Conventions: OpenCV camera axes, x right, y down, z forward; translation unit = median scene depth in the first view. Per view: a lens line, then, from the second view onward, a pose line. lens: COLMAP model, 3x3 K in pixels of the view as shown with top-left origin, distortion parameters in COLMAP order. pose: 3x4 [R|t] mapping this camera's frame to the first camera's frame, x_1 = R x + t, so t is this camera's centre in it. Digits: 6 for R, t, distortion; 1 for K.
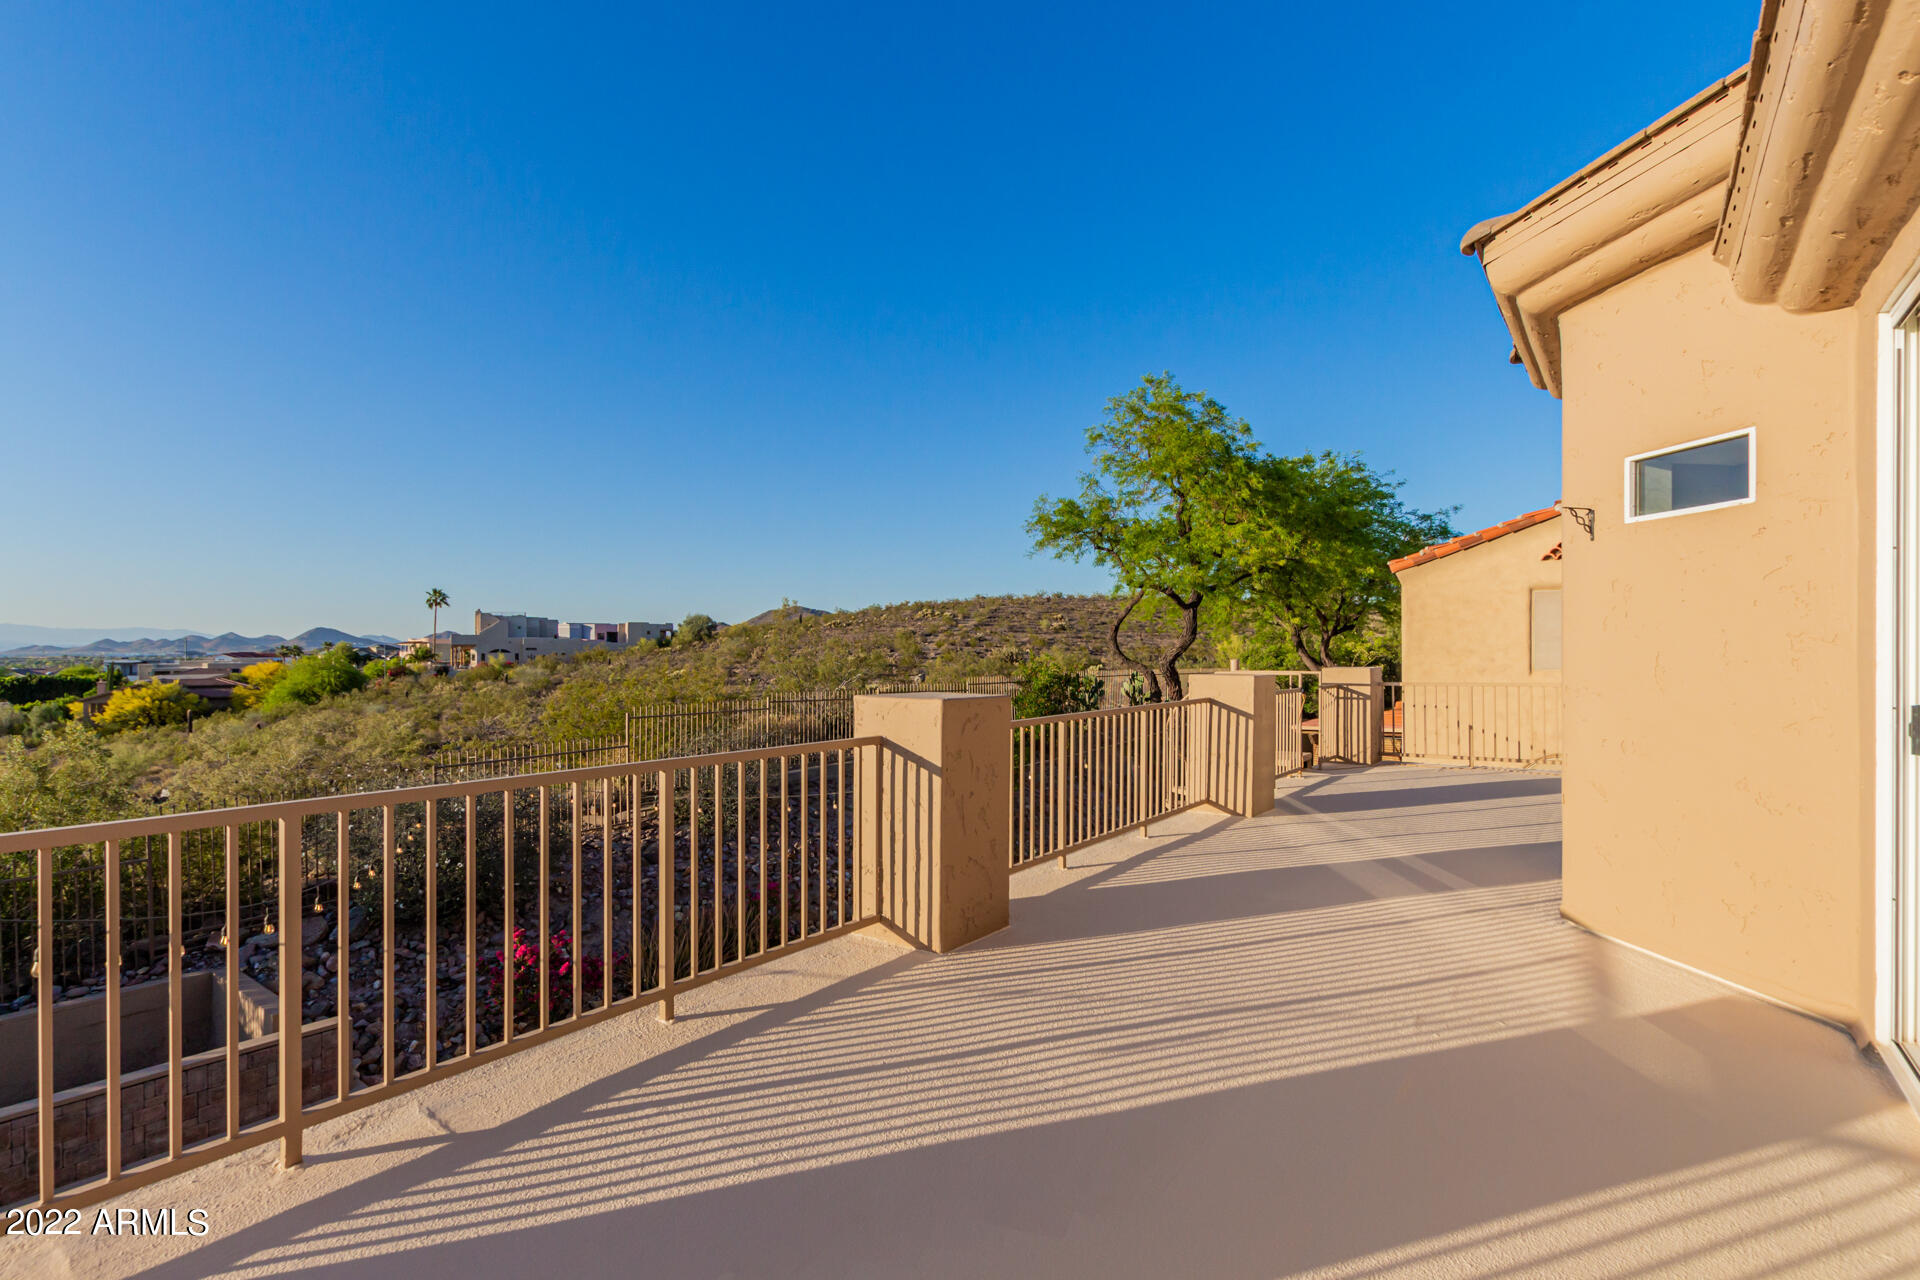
lens RADIAL K [[883.3, 0, 952.3], [0, 883.3, 645.3], [0, 0, 1]] dist [0.002660, -0.000545]
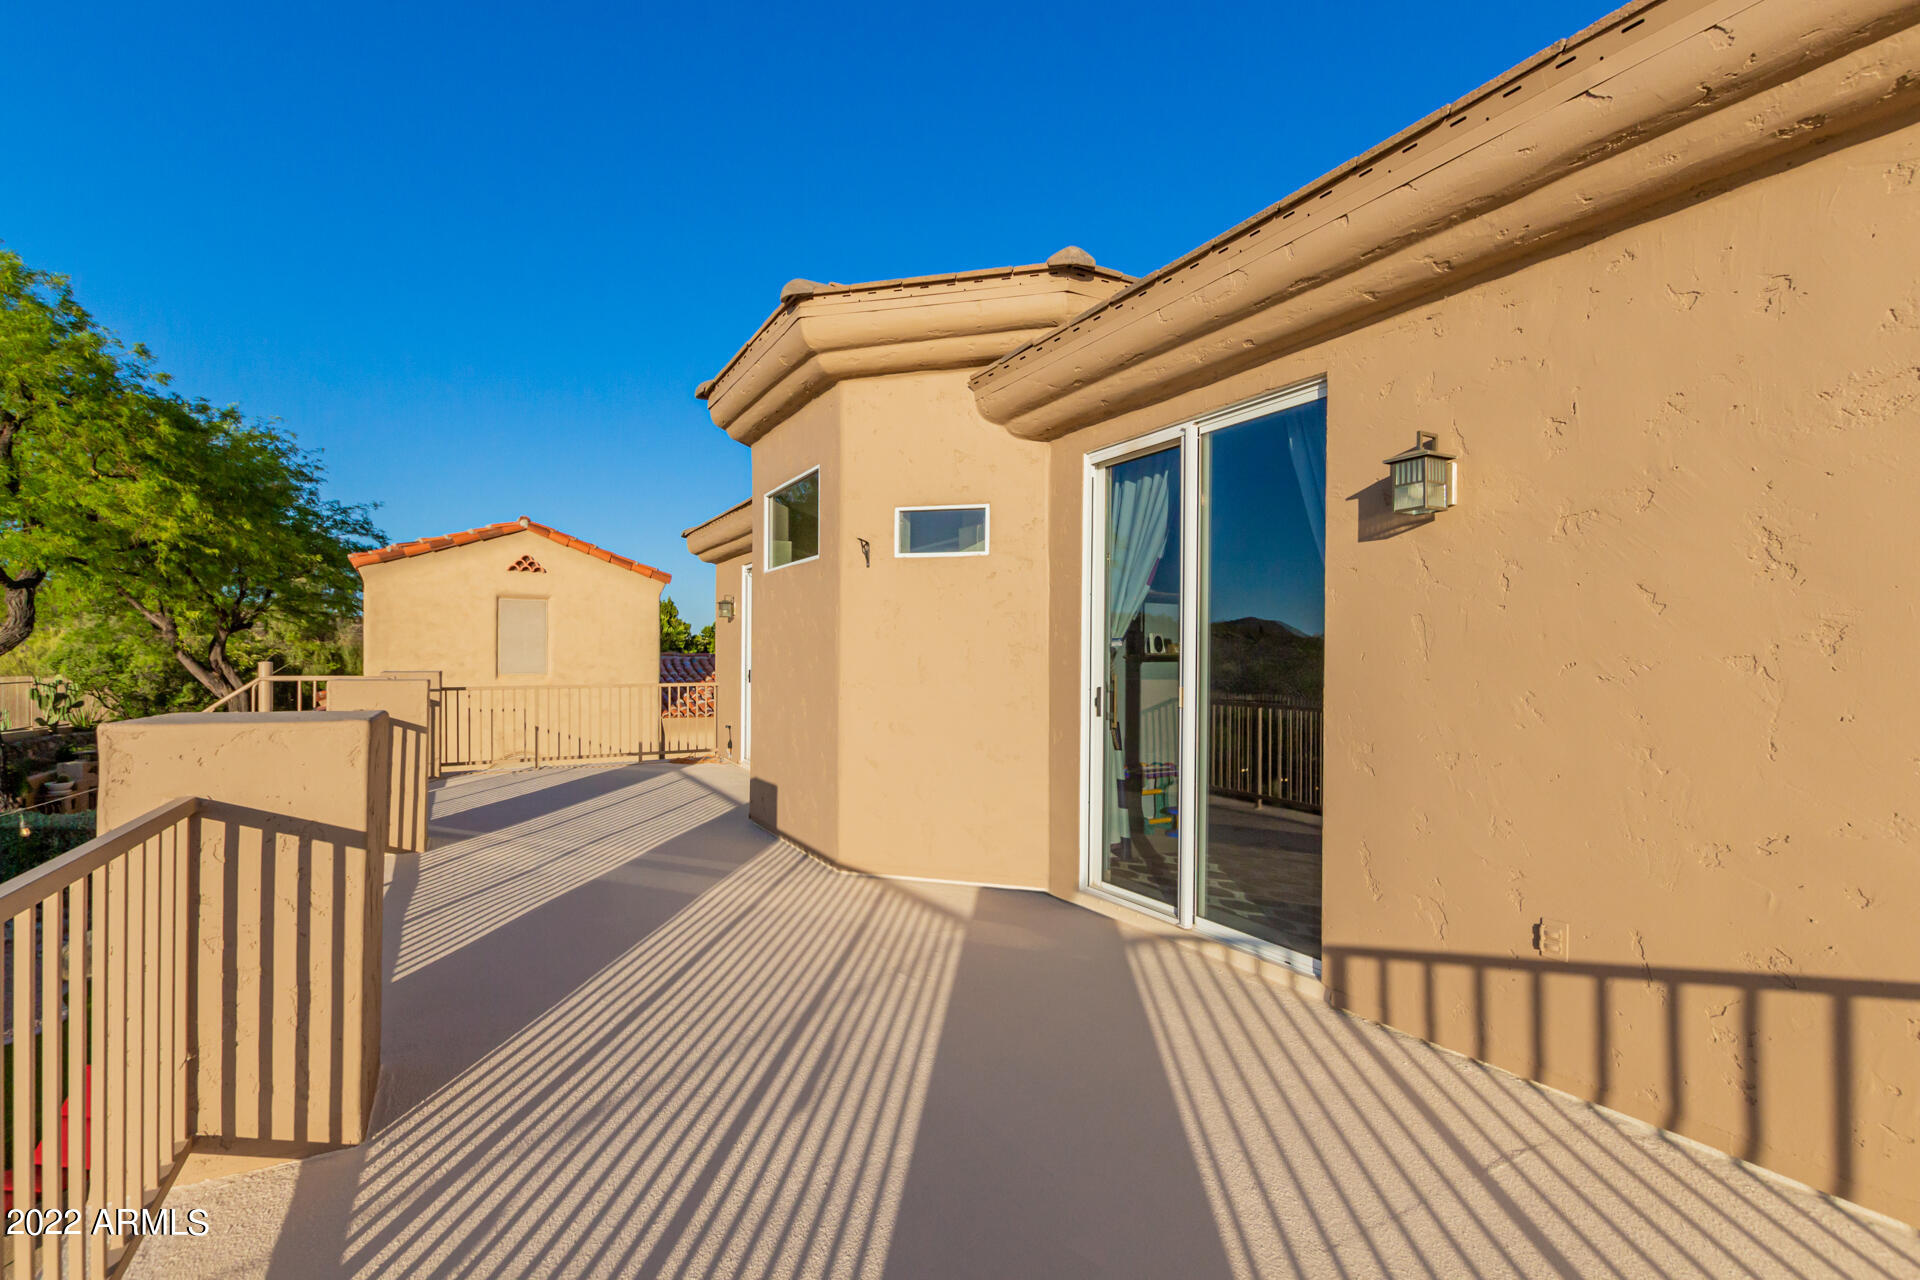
lens RADIAL K [[883.3, 0, 951.1], [0, 883.3, 656.0], [0, 0, 1]] dist [0.002660, -0.000545]
pose [[0.399329, 0.010773, 0.916744, -0.374579], [-0.015837, 0.999863, -0.004851, 0.012978], [-0.916671, -0.012581, 0.399445, 0.361919]]
